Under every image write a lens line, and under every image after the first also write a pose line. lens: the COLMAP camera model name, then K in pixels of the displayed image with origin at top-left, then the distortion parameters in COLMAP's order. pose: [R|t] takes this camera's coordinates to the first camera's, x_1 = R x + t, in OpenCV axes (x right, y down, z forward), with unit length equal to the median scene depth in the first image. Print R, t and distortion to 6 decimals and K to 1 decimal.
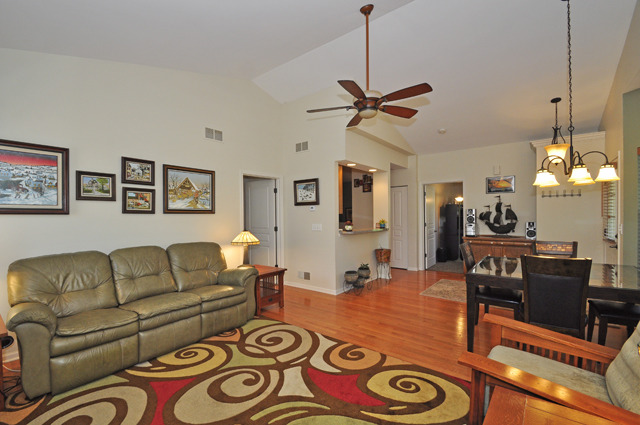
lens RADIAL K [[280.0, 0, 316.1], [0, 280.0, 218.2], [0, 0, 1]] dist [0.000861, -0.014083]
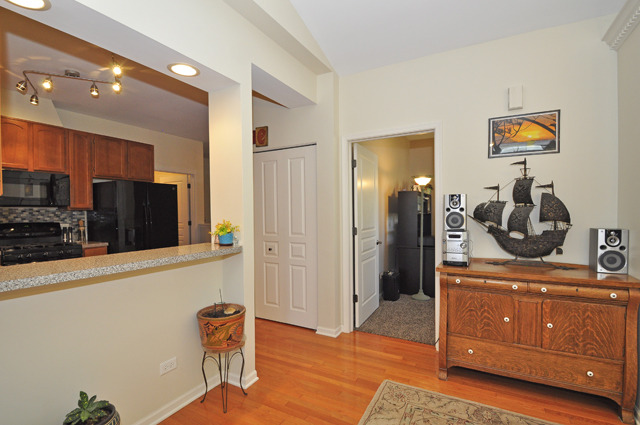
lens RADIAL K [[308.3, 0, 318.3], [0, 308.3, 223.2], [0, 0, 1]] dist [0.001564, -0.008577]
pose [[0.985565, -0.007687, 0.169121, 0.290265], [0.003097, 0.999620, 0.027384, -0.005013], [-0.169267, -0.026465, 0.985215, 0.606473]]
